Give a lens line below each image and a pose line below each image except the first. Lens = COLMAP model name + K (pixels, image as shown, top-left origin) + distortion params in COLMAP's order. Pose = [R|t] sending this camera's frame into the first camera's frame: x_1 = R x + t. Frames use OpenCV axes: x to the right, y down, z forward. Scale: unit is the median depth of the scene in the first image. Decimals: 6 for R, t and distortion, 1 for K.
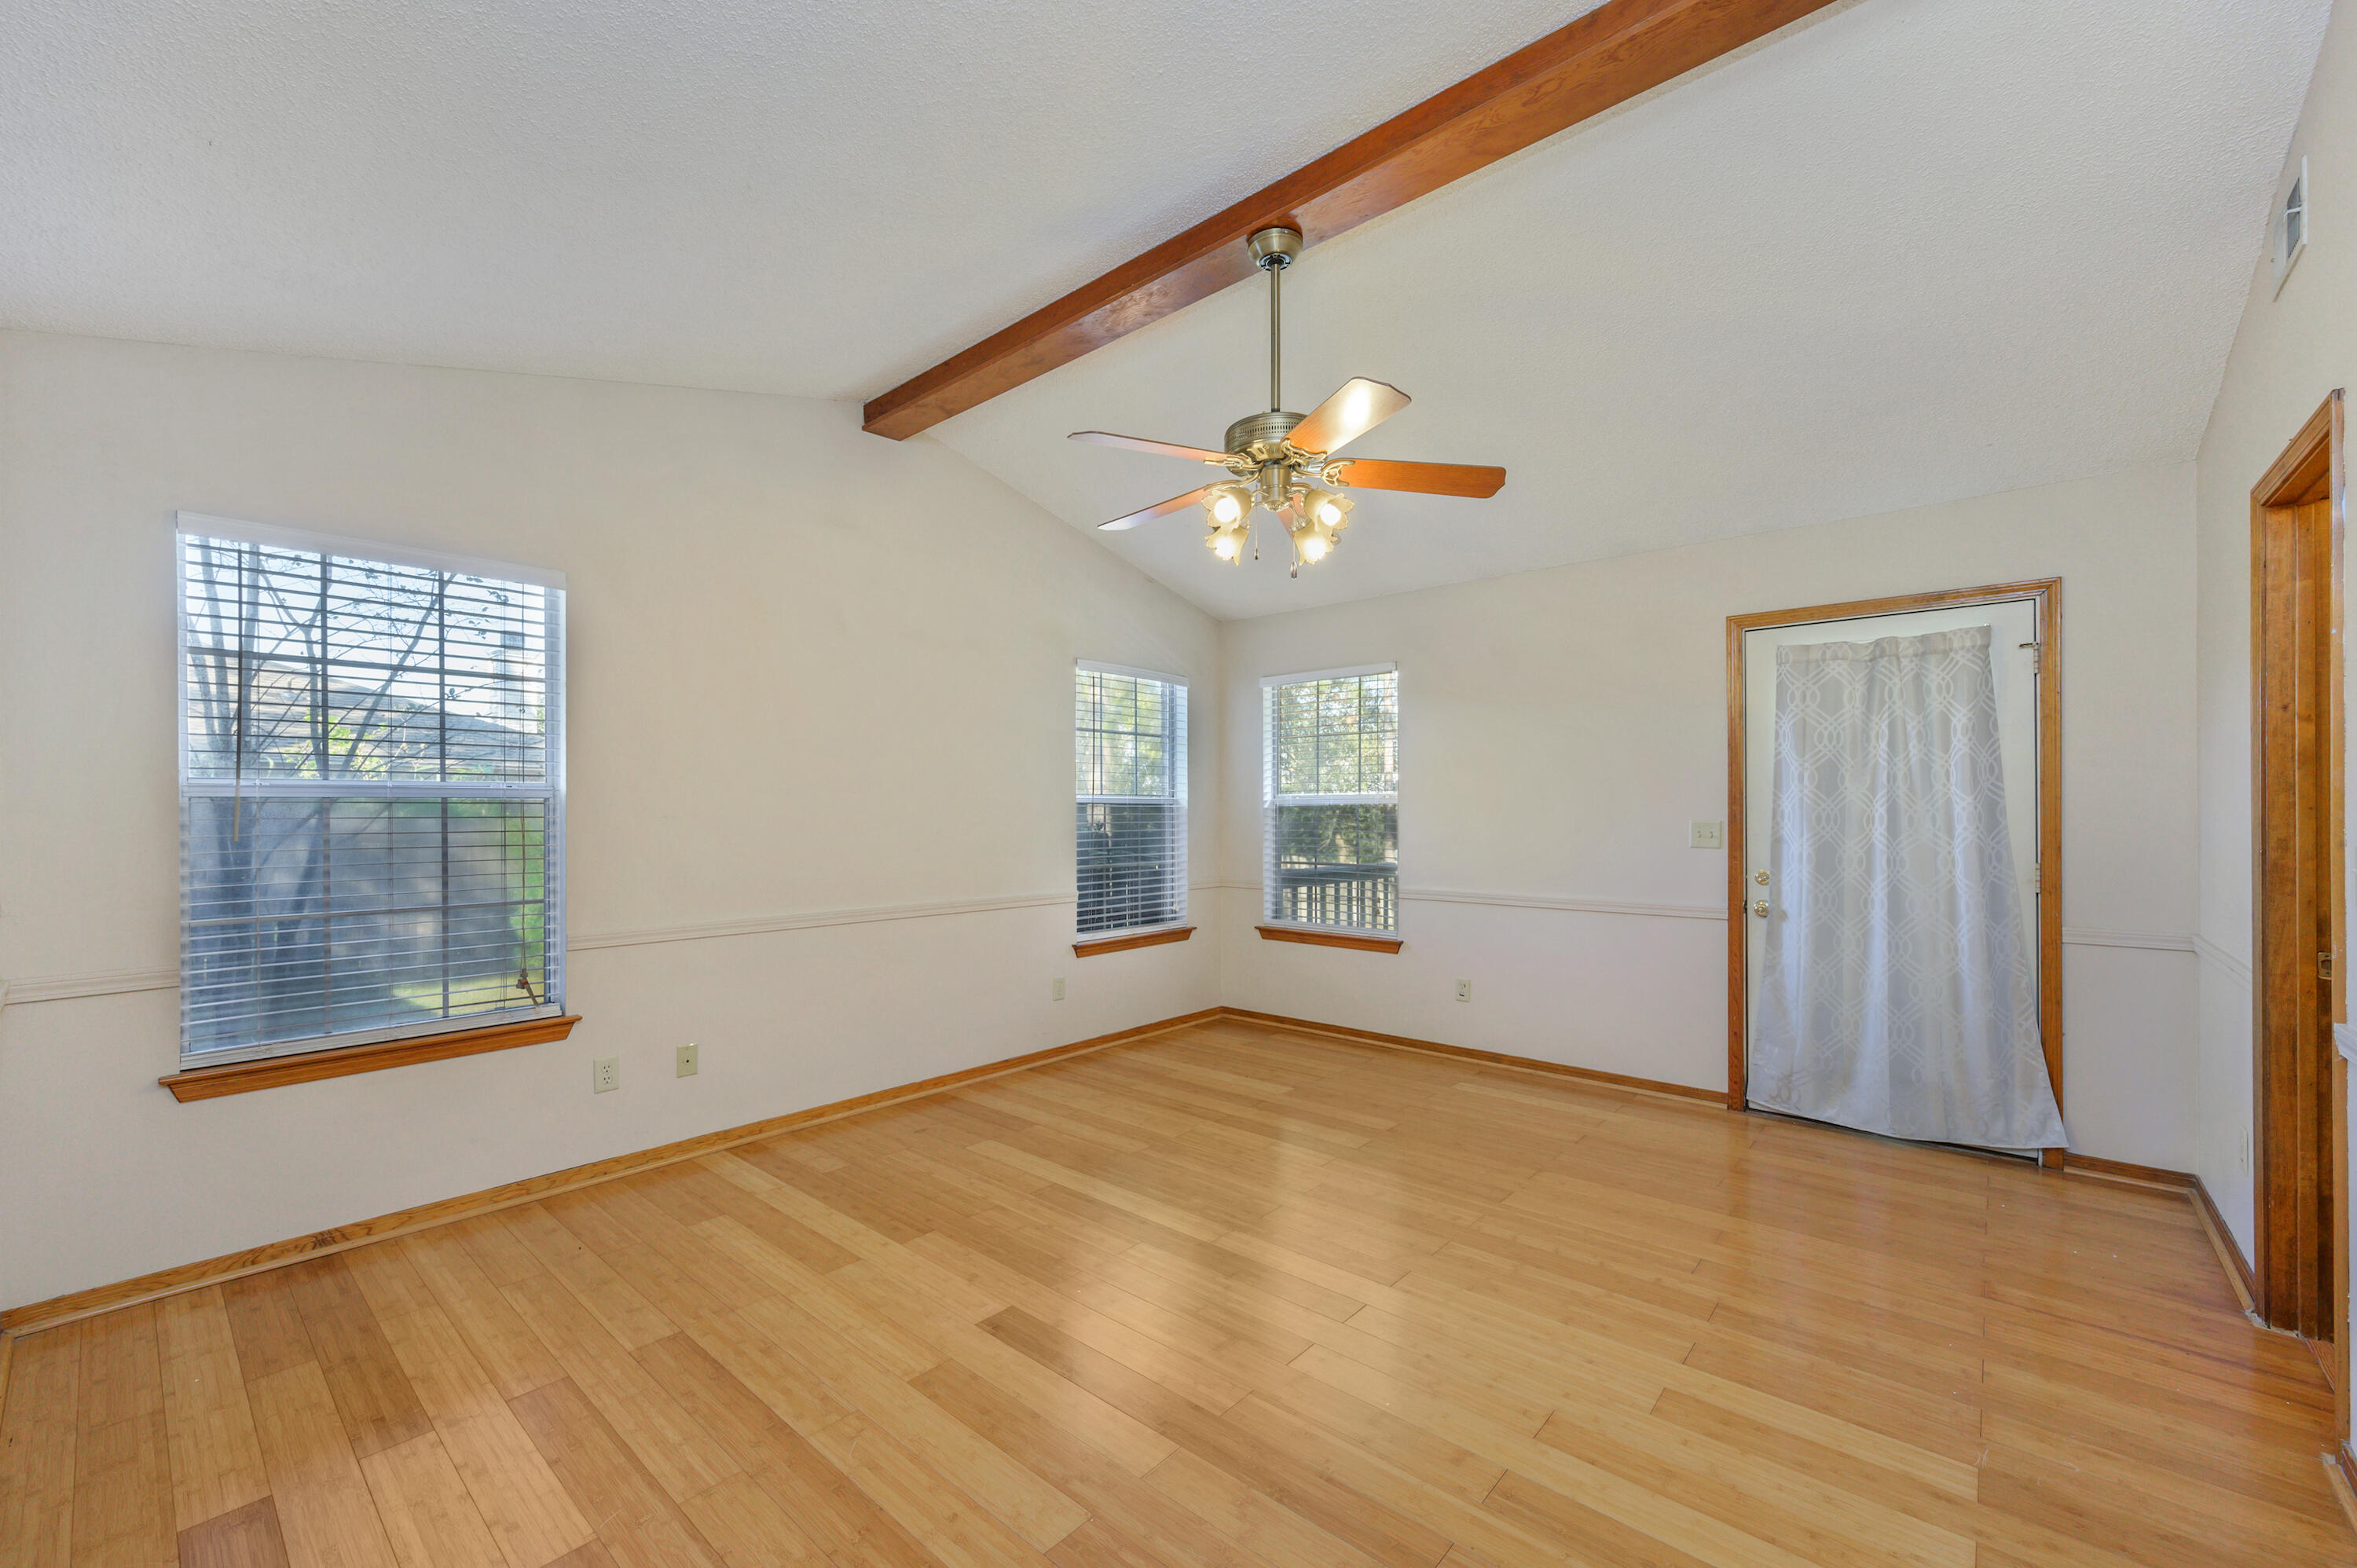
lens RADIAL K [[940.2, 0, 1226.3], [0, 940.2, 817.3], [0, 0, 1]] dist [-0.003219, 0.001361]
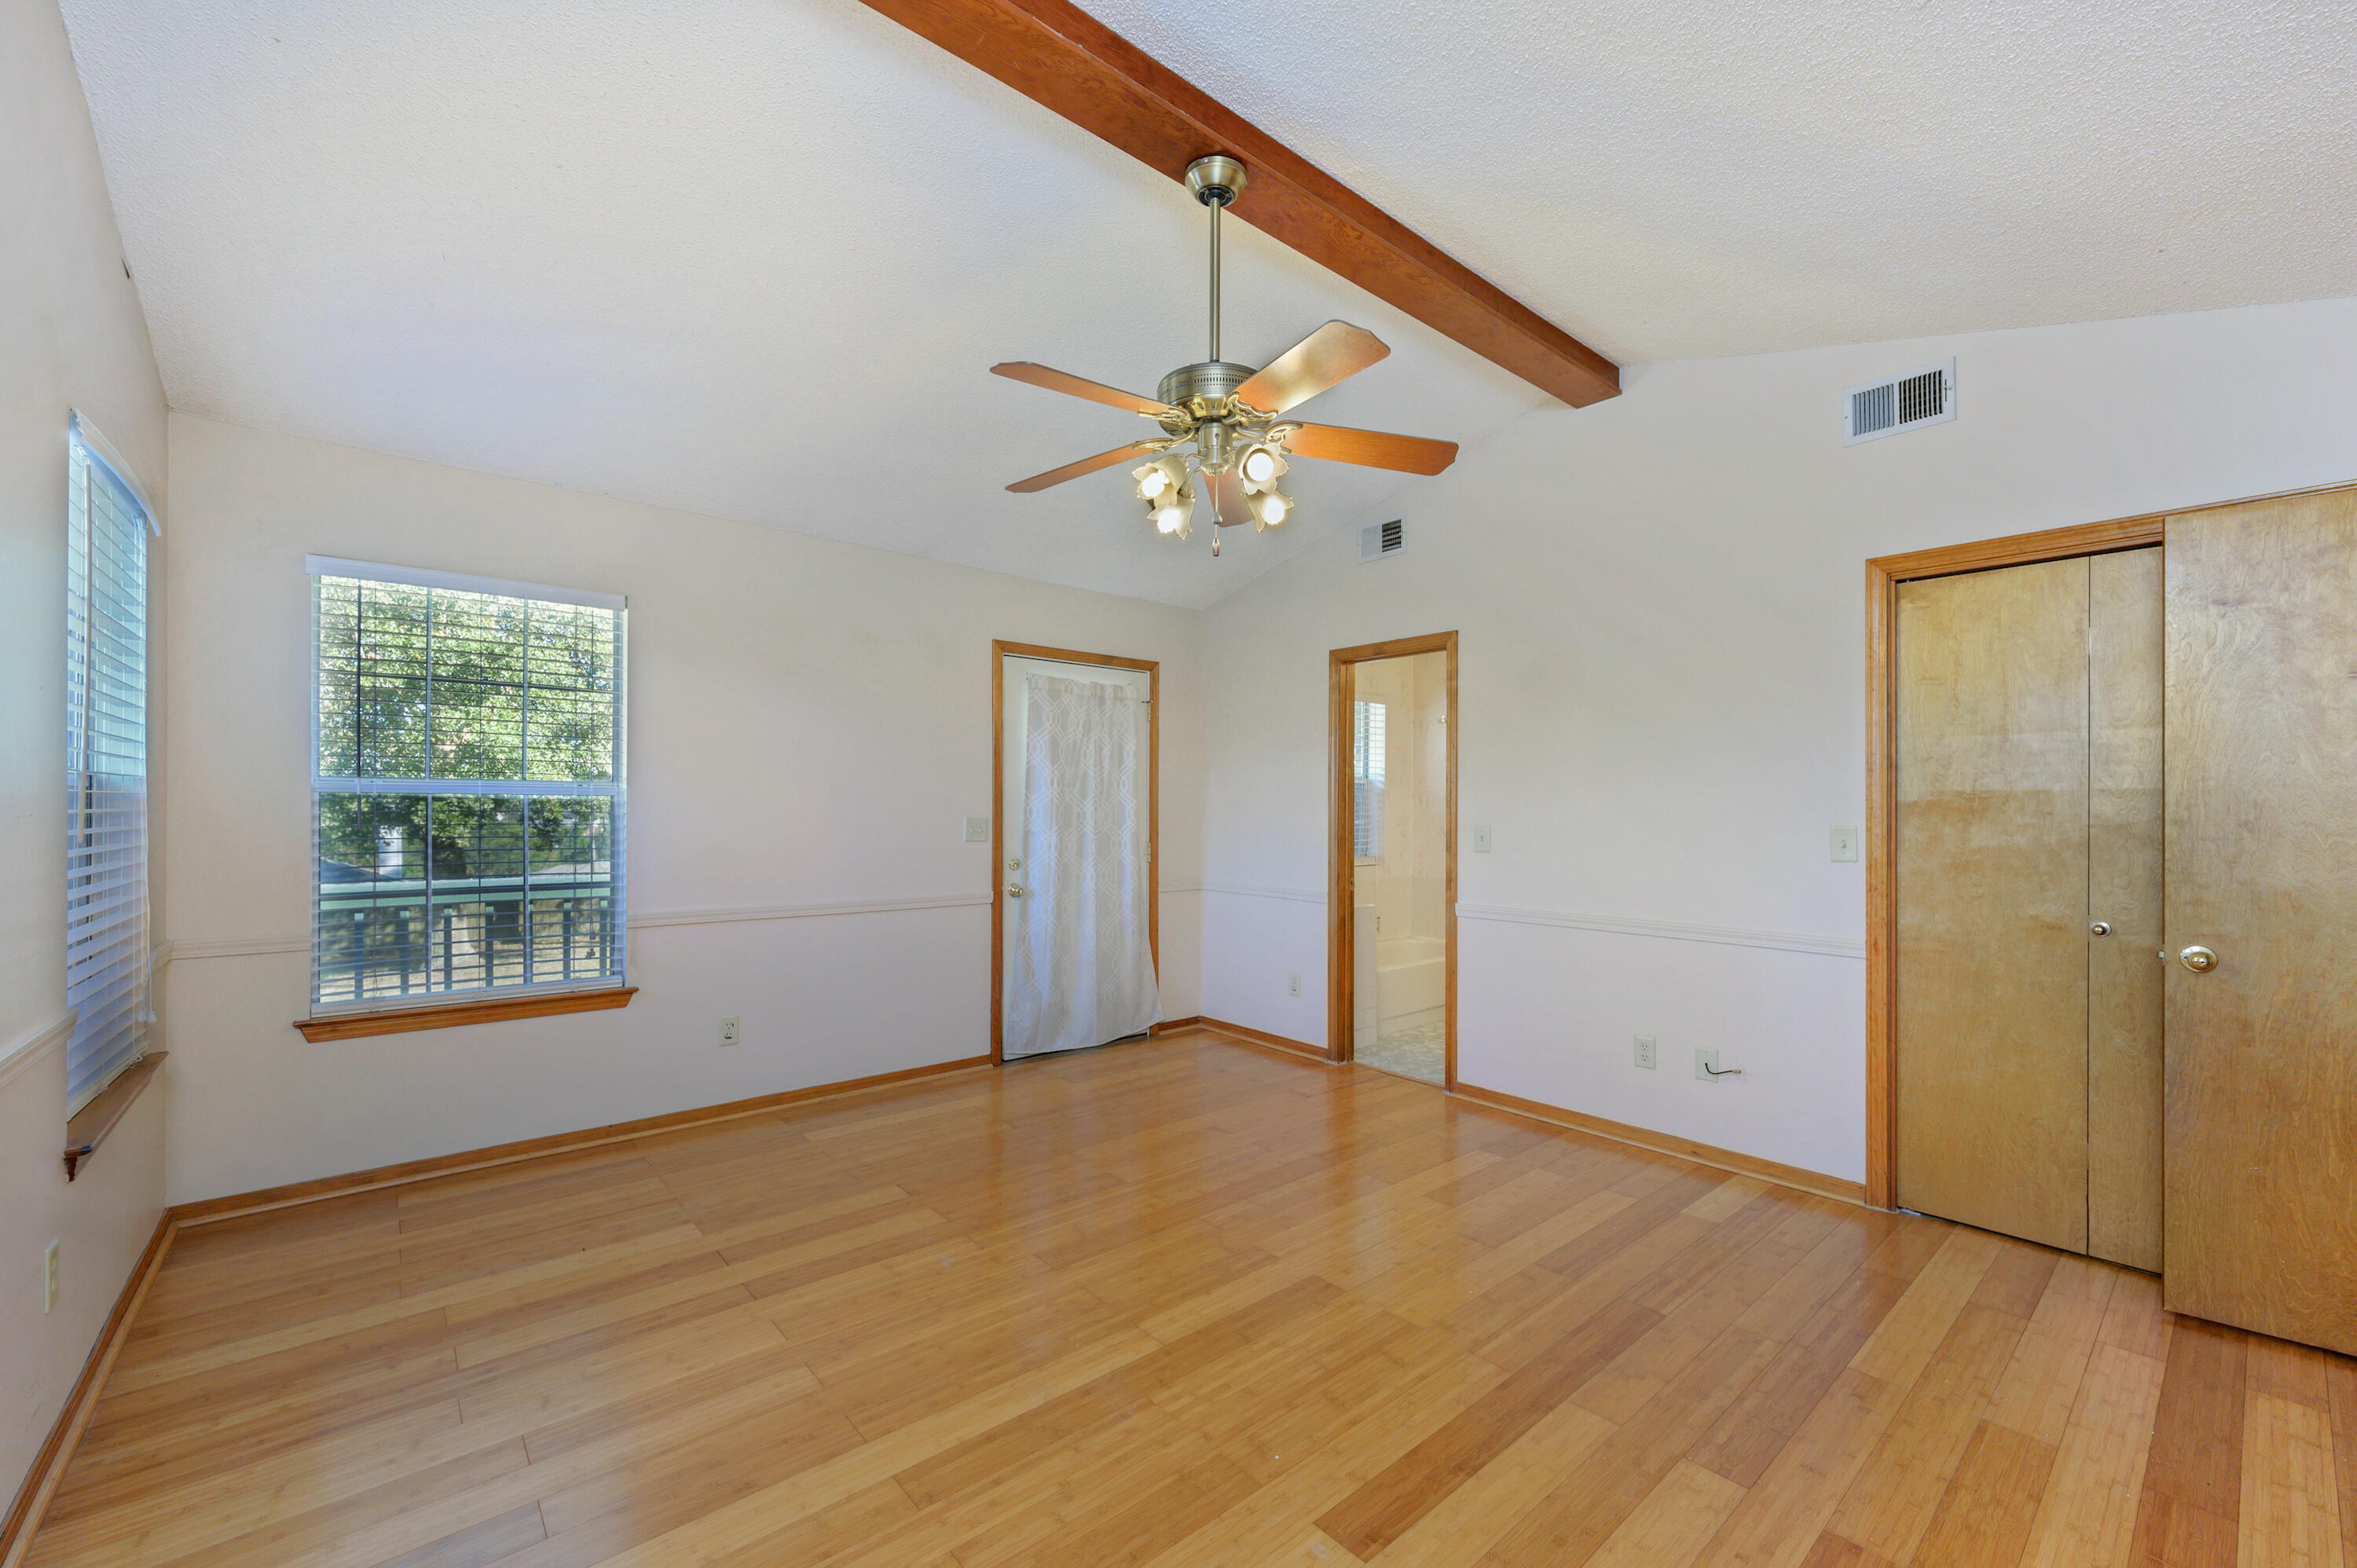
lens RADIAL K [[940.2, 0, 1158.2], [0, 940.2, 808.4], [0, 0, 1]] dist [-0.003219, 0.001361]
pose [[0.174737, 0.002436, 0.984612, -0.571892], [0.000790, 0.999996, -0.002614, -0.003358], [-0.984615, 0.001235, 0.174734, 0.609194]]
